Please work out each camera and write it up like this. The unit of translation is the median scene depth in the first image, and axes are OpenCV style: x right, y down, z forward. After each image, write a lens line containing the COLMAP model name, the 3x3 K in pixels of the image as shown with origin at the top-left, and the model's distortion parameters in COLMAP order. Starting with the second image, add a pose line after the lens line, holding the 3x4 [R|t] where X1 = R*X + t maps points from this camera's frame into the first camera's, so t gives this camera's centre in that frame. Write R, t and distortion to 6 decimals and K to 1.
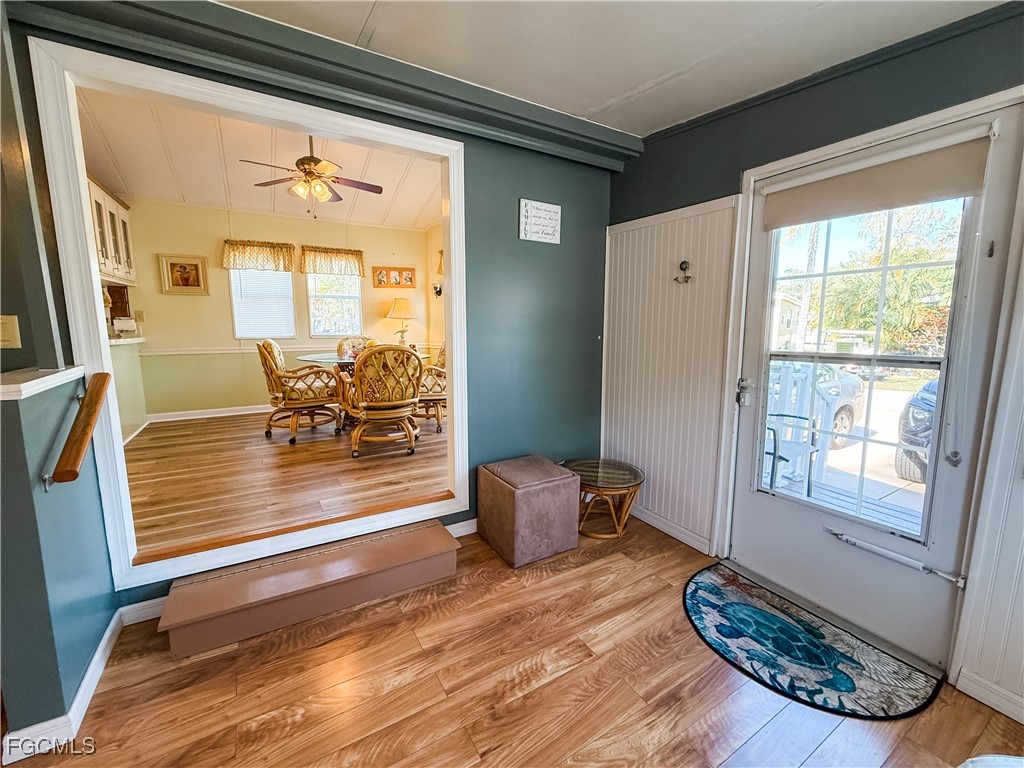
lens RADIAL K [[425.4, 0, 512.0], [0, 425.4, 384.0], [0, 0, 1]] dist [0.001117, 0.000234]
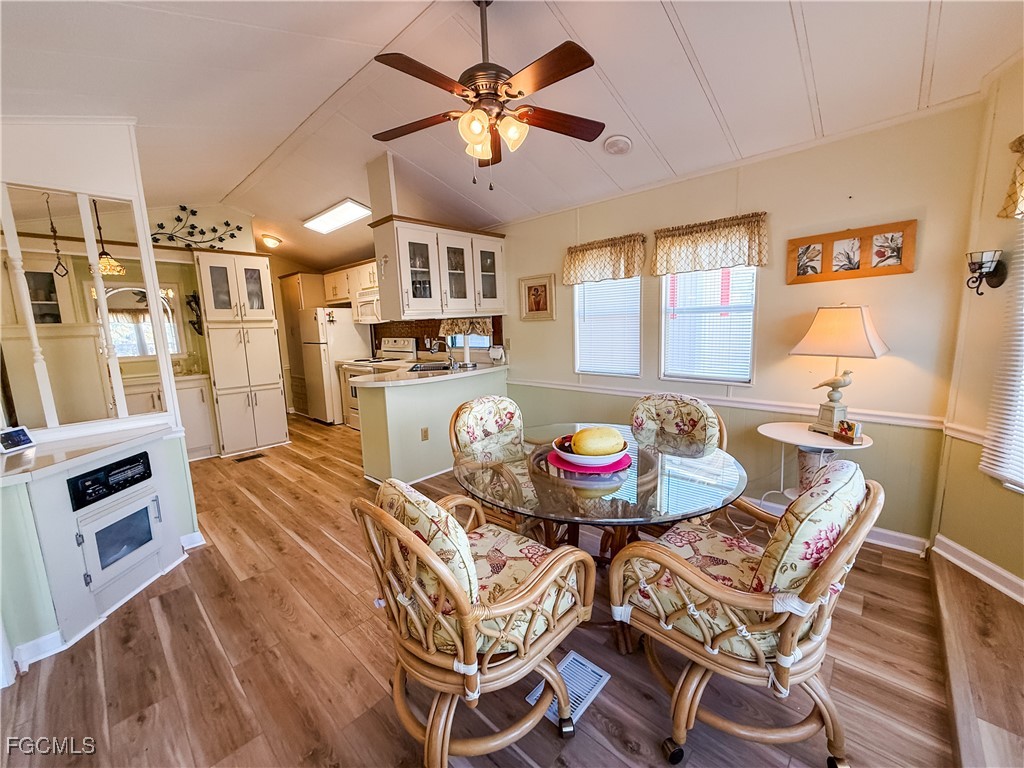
lens RADIAL K [[407.5, 0, 505.5], [0, 407.5, 383.4], [0, 0, 1]] dist [-0.000293, 0.000015]
pose [[0.277542, 0.131361, -0.951691, 0.074295], [-0.098027, 0.989310, 0.107966, -0.304357], [0.955699, 0.063326, 0.287452, 1.290404]]
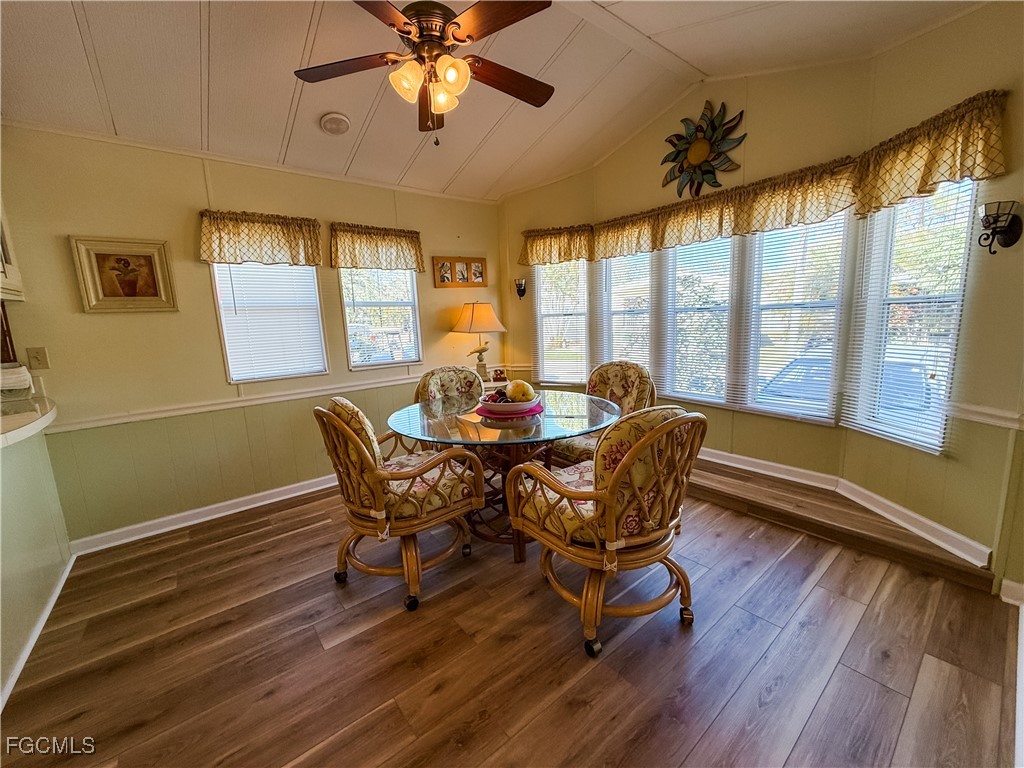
lens RADIAL K [[407.7, 0, 511.0], [0, 407.7, 383.0], [0, 0, 1]] dist [-0.000808, 0.000169]
pose [[0.988951, -0.065254, 0.133107, -0.669849], [0.063143, 0.997804, 0.020020, -0.183748], [-0.134121, -0.011394, 0.990899, 0.773873]]
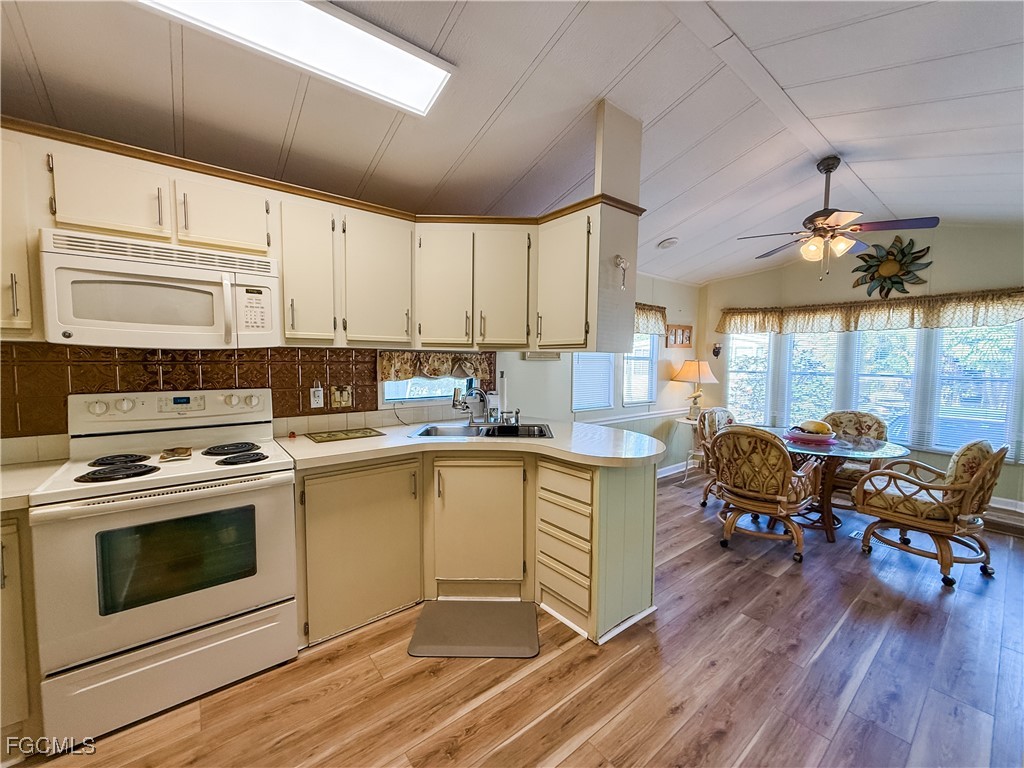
lens RADIAL K [[417.0, 0, 502.1], [0, 417.0, 381.6], [0, 0, 1]] dist [-0.005768, -0.000127]
pose [[0.990651, 0.001402, 0.136413, -1.735561], [0.010414, 0.996252, -0.085867, -0.191307], [-0.136022, 0.086485, 0.986924, 0.441308]]
